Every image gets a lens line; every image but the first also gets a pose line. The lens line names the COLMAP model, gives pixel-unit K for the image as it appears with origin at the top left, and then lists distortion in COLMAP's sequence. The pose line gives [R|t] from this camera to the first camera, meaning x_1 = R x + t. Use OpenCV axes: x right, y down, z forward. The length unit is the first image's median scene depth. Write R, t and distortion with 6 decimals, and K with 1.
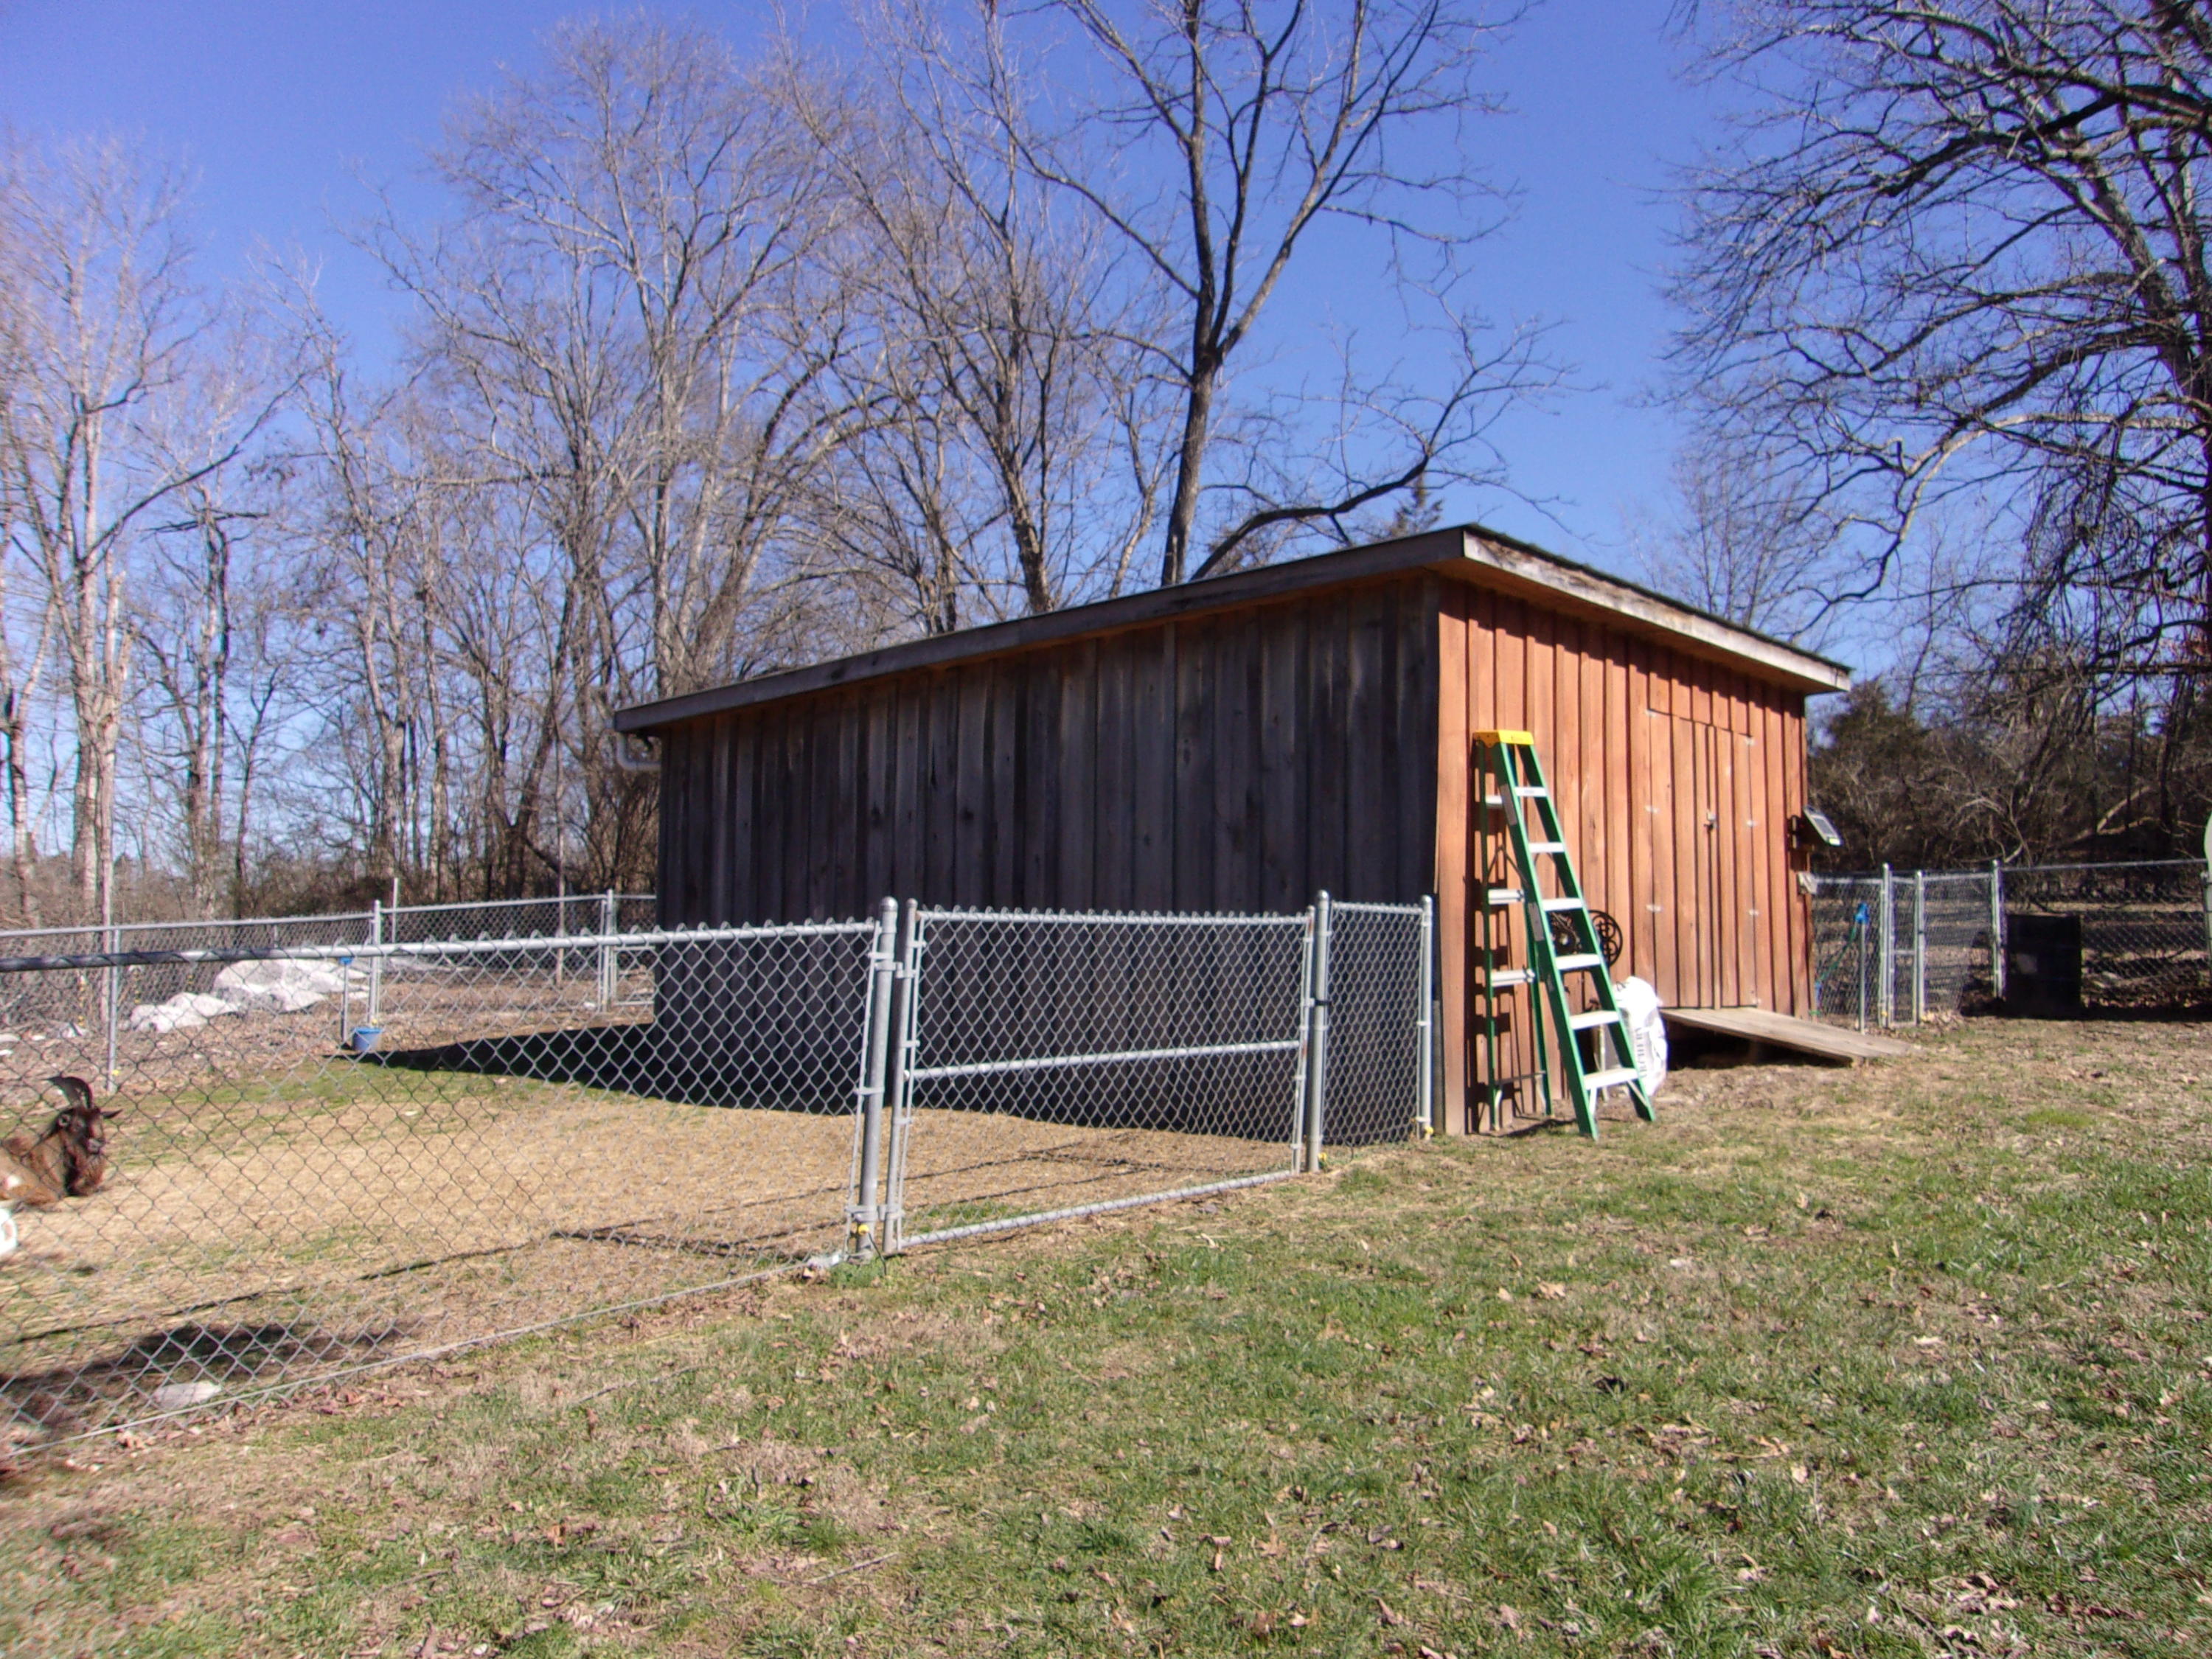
lens RADIAL K [[1771.2, 0, 1111.2], [0, 1771.2, 827.6], [0, 0, 1]] dist [-0.022925, 0.084420]
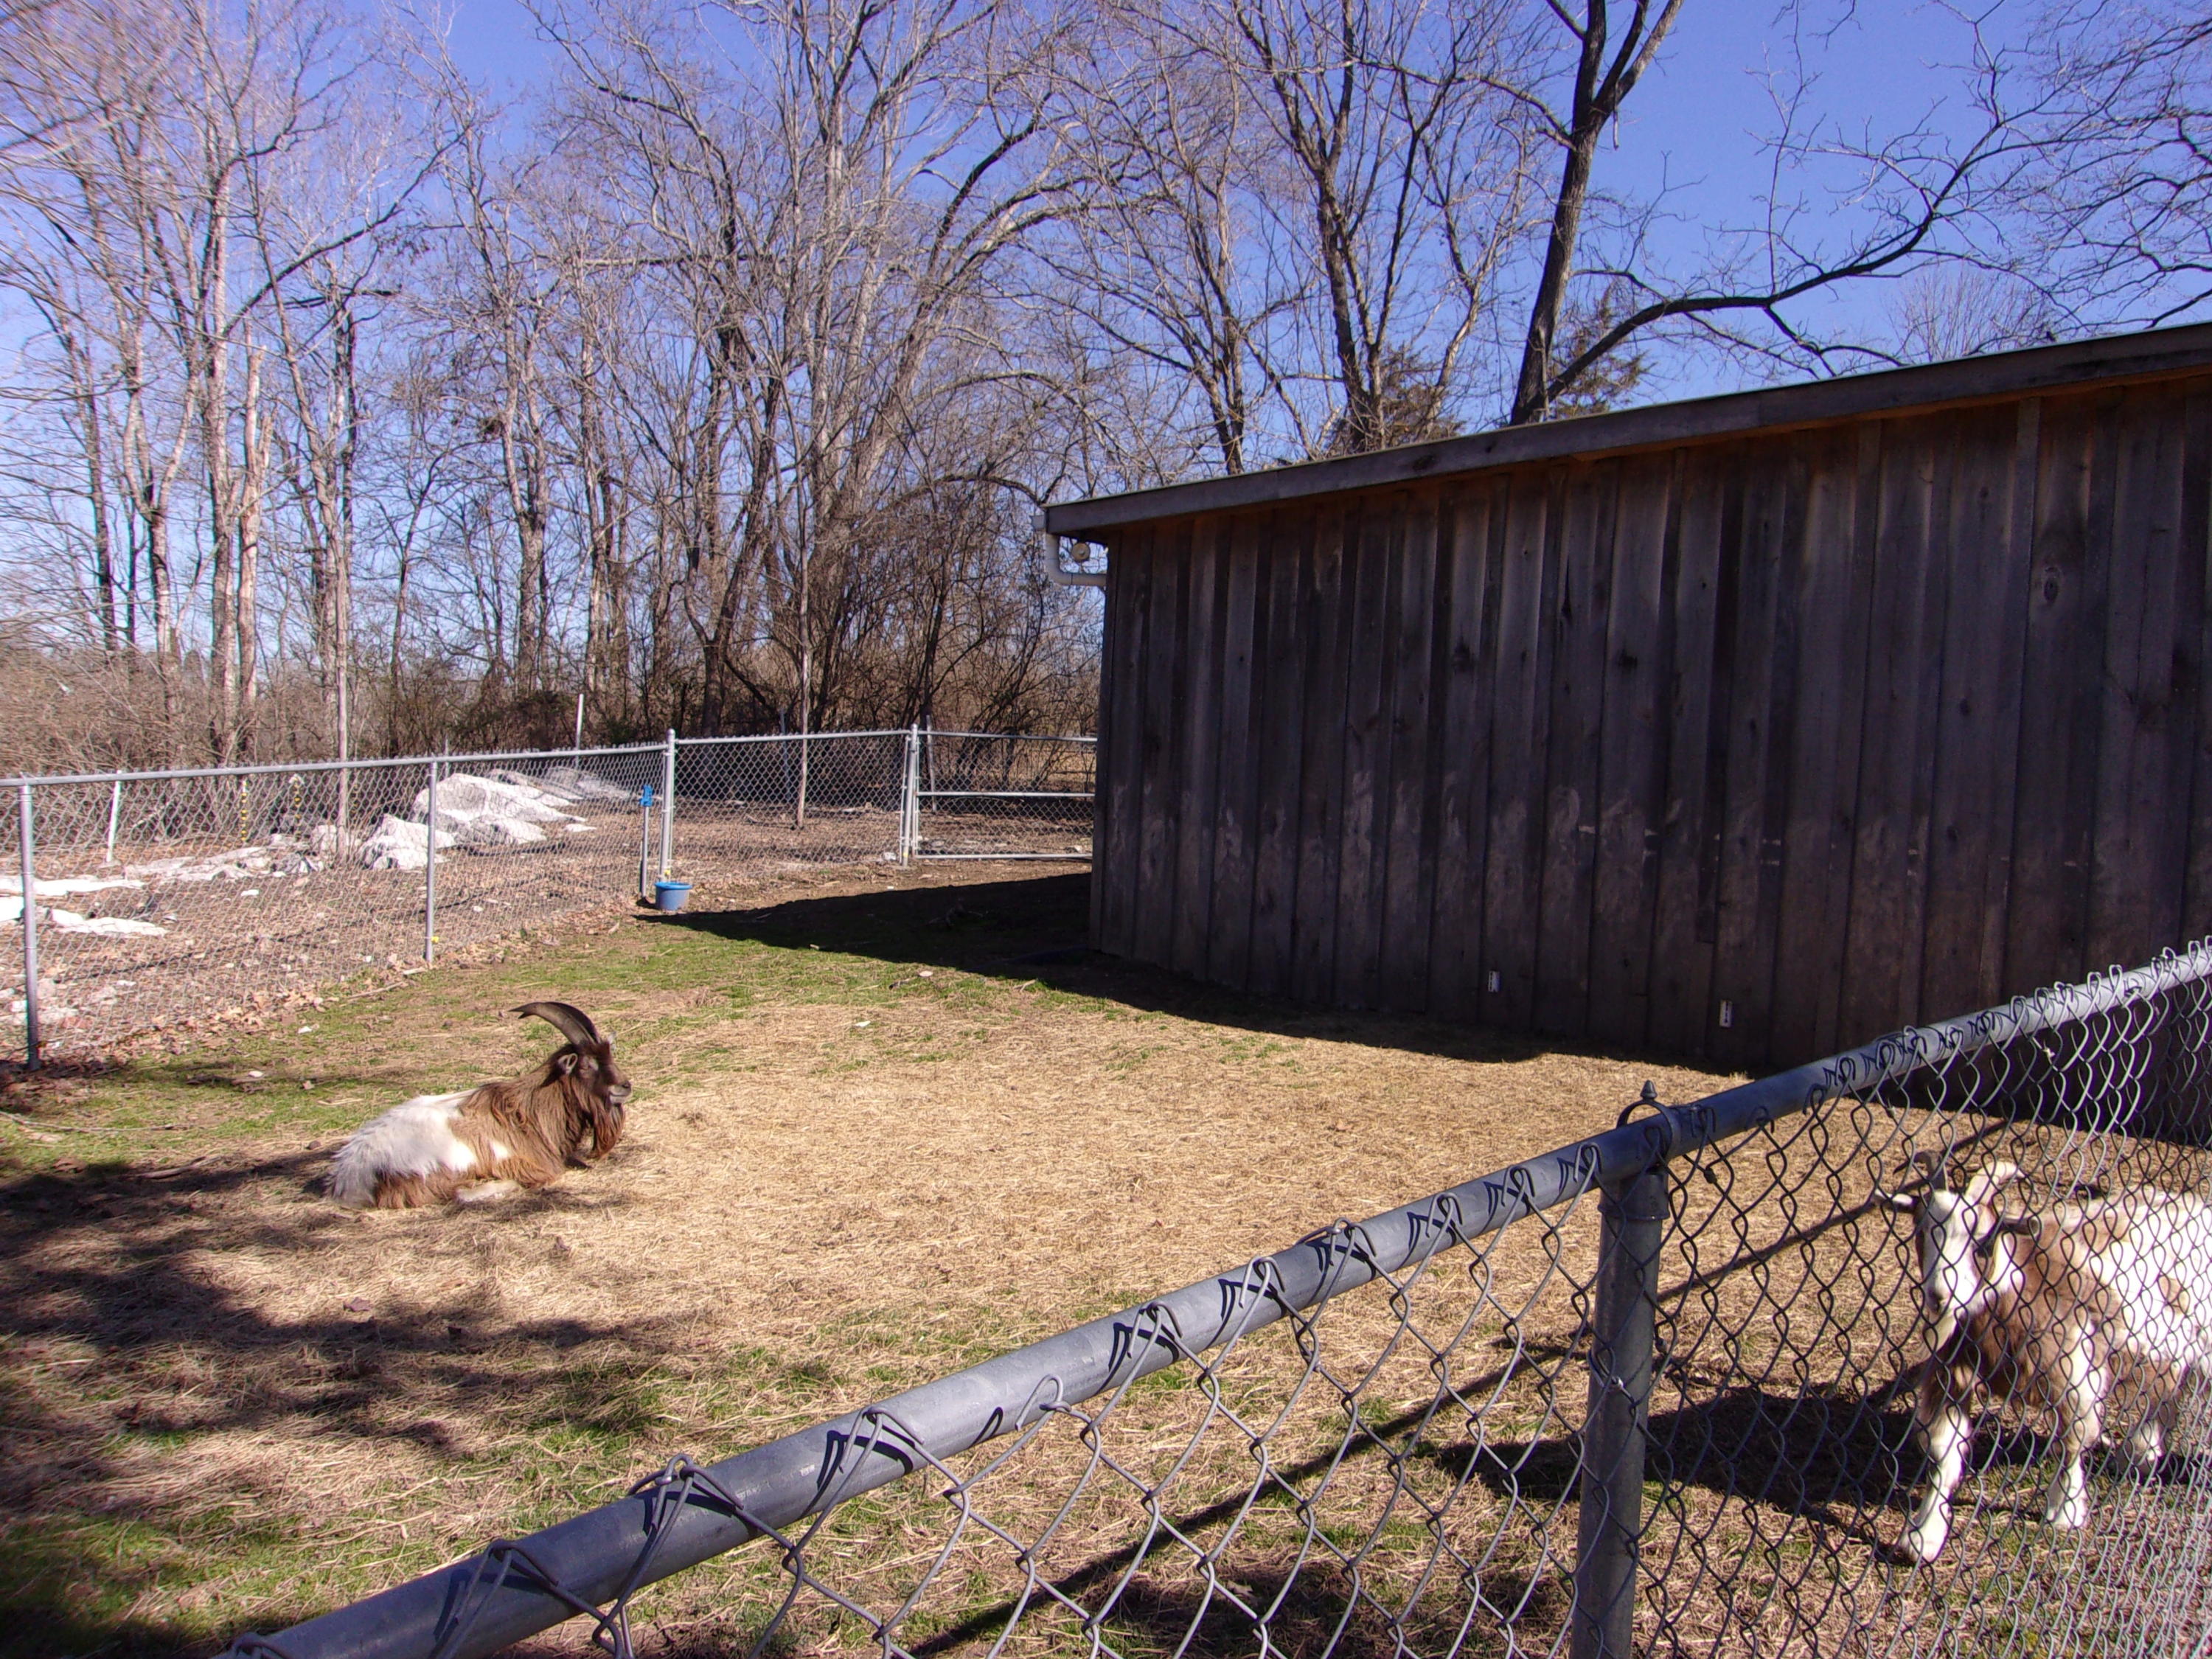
lens RADIAL K [[1771.2, 0, 1104.9], [0, 1771.2, 831.7], [0, 0, 1]] dist [-0.022925, 0.084420]
pose [[0.998762, 0.040773, -0.028488, -0.095903], [-0.037842, 0.994585, 0.096793, 0.000180], [0.032281, -0.095595, 0.994897, 0.087247]]
